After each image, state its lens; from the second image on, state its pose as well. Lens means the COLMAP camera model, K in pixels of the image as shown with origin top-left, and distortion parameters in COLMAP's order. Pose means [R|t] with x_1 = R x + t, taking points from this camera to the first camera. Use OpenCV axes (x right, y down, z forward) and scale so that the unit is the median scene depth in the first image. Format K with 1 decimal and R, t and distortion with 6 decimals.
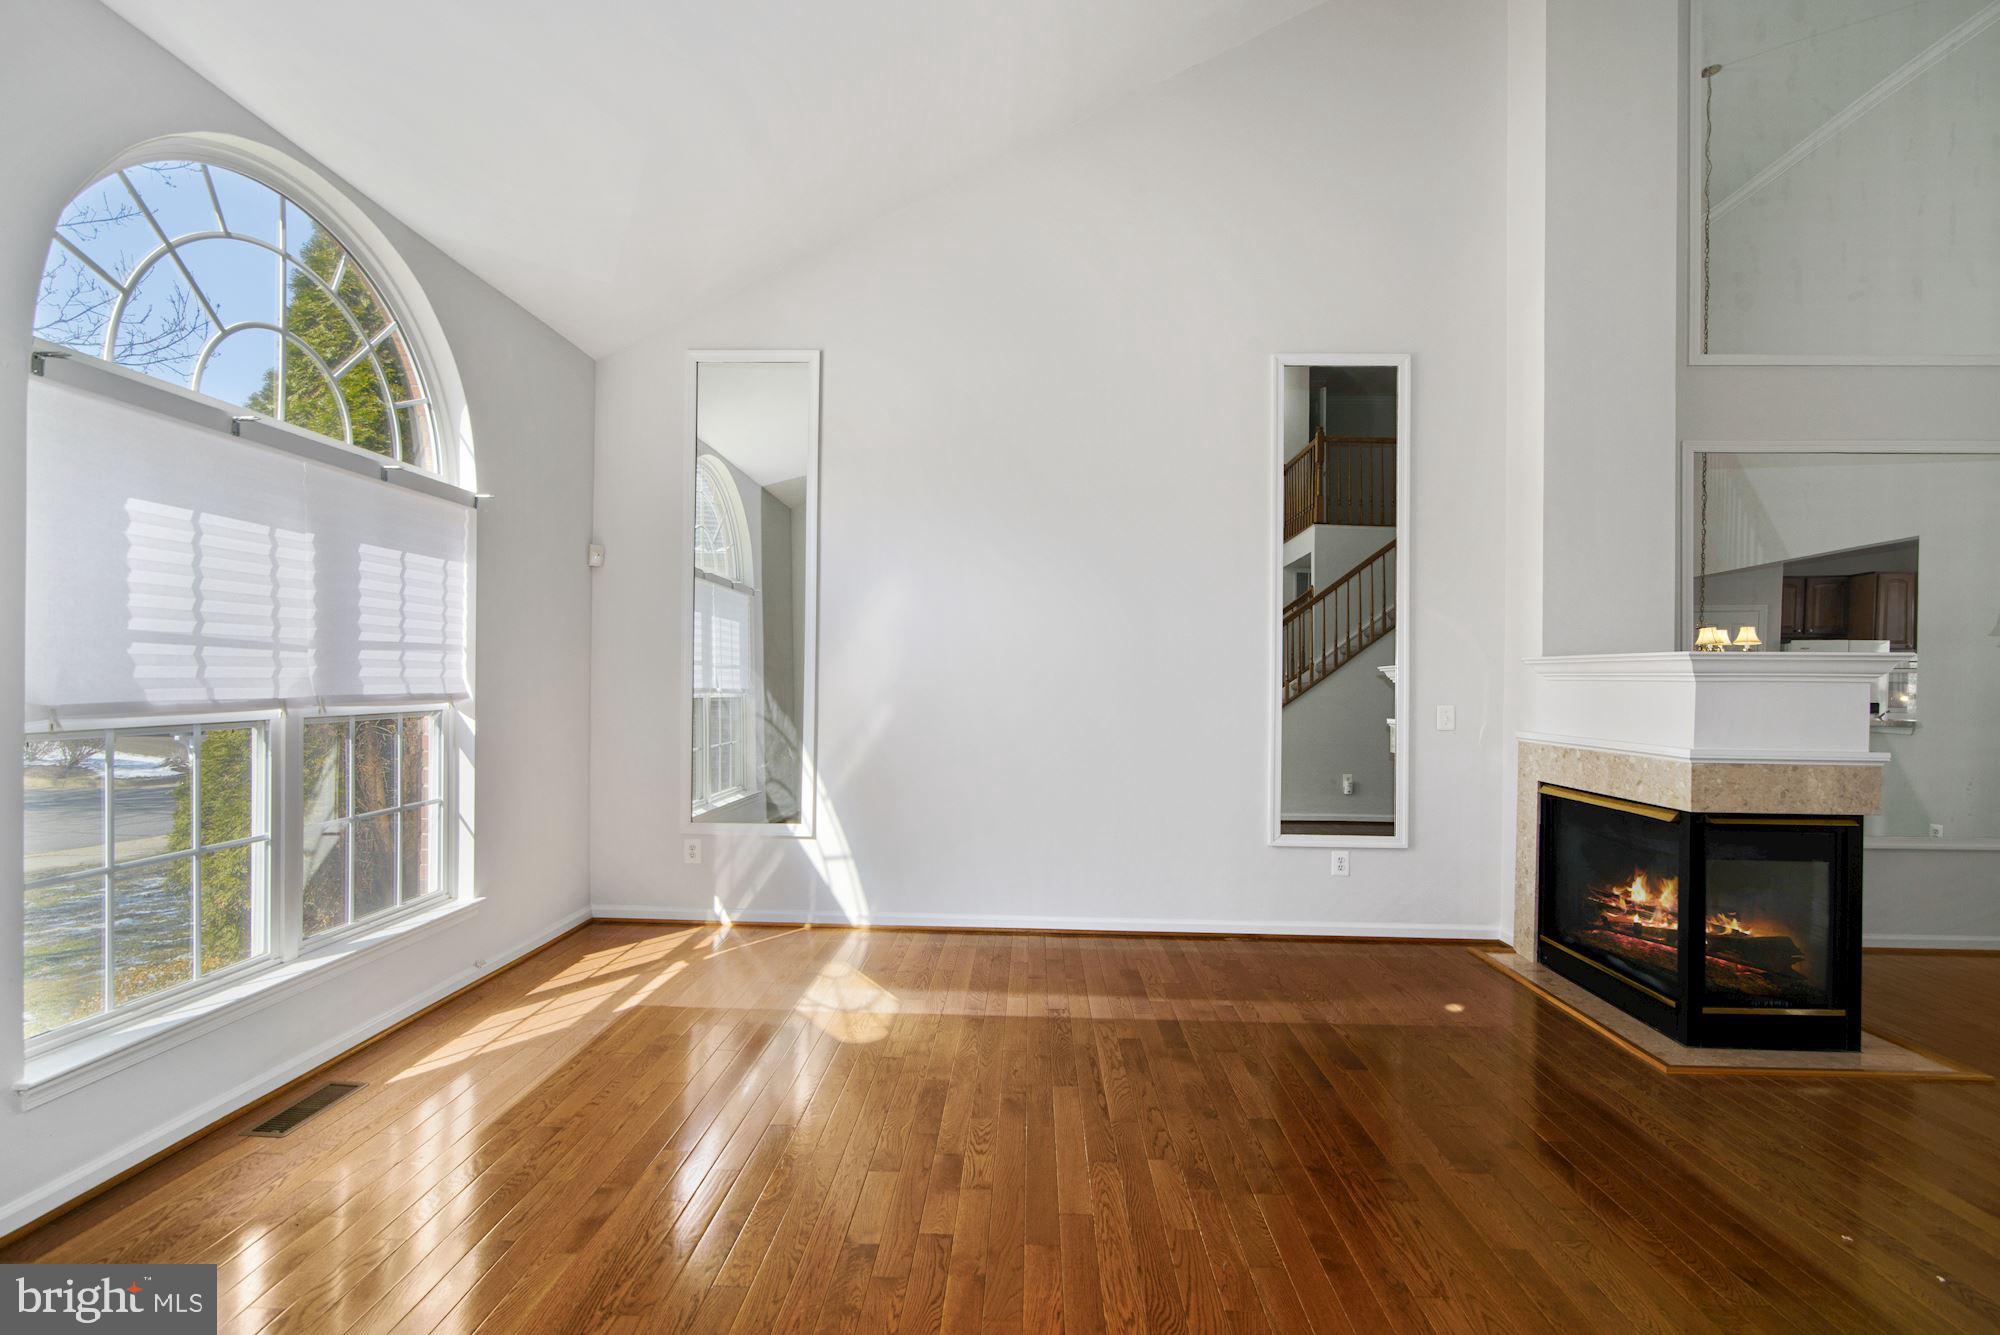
lens RADIAL K [[909.7, 0, 1019.0], [0, 909.7, 674.6], [0, 0, 1]] dist [-0.000380, -0.000216]
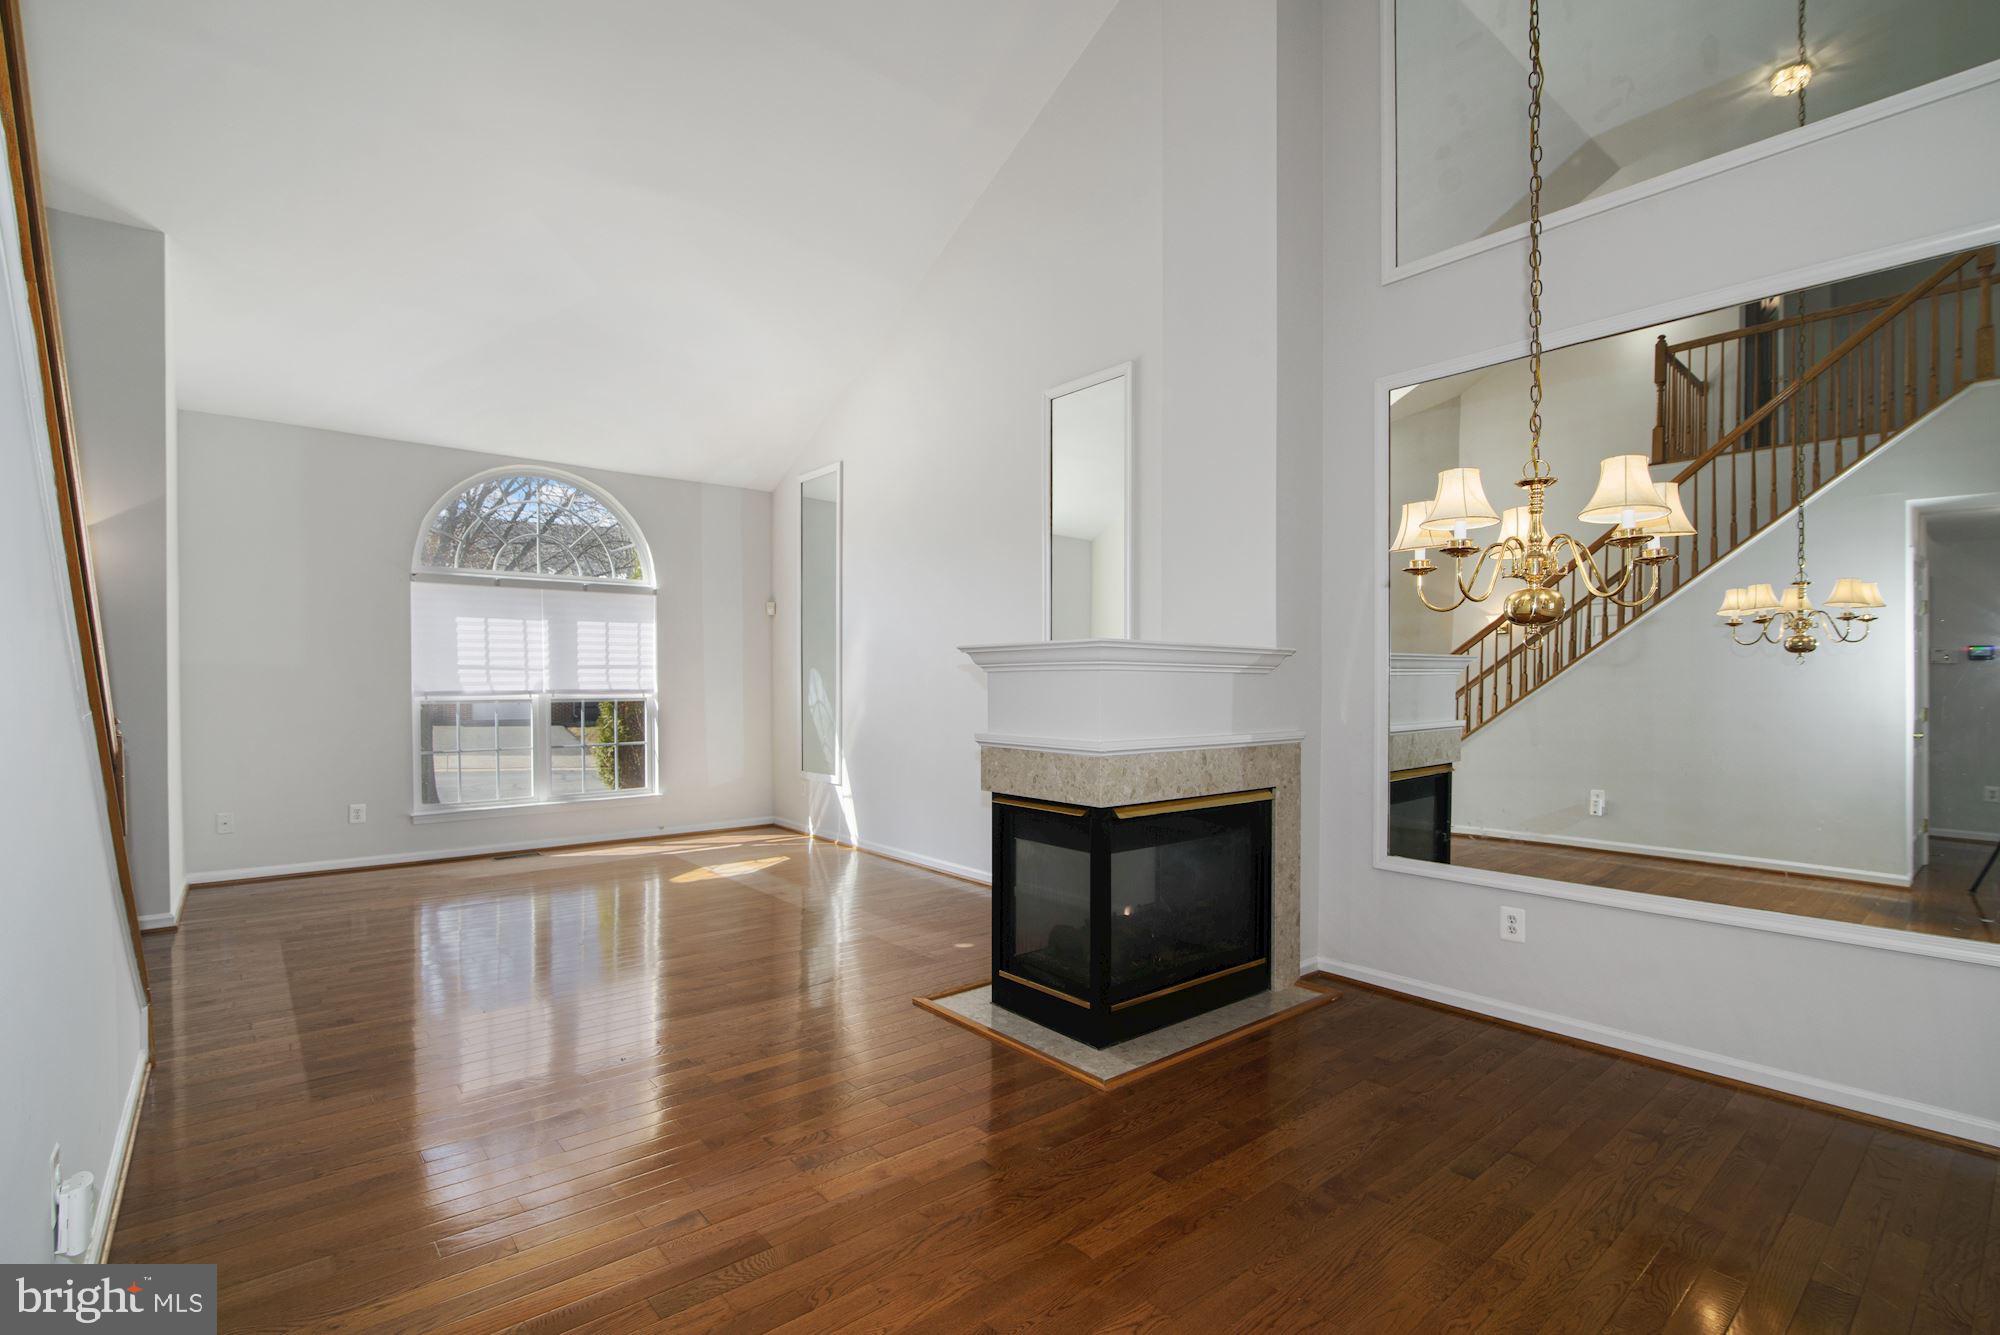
lens RADIAL K [[929.2, 0, 1007.1], [0, 929.2, 682.8], [0, 0, 1]] dist [-0.000048, -0.000098]
pose [[0.661806, -0.009223, -0.749619, 1.427796], [0.011590, 0.999931, -0.002070, 0.019896], [0.749586, -0.007318, 0.661867, 0.239230]]
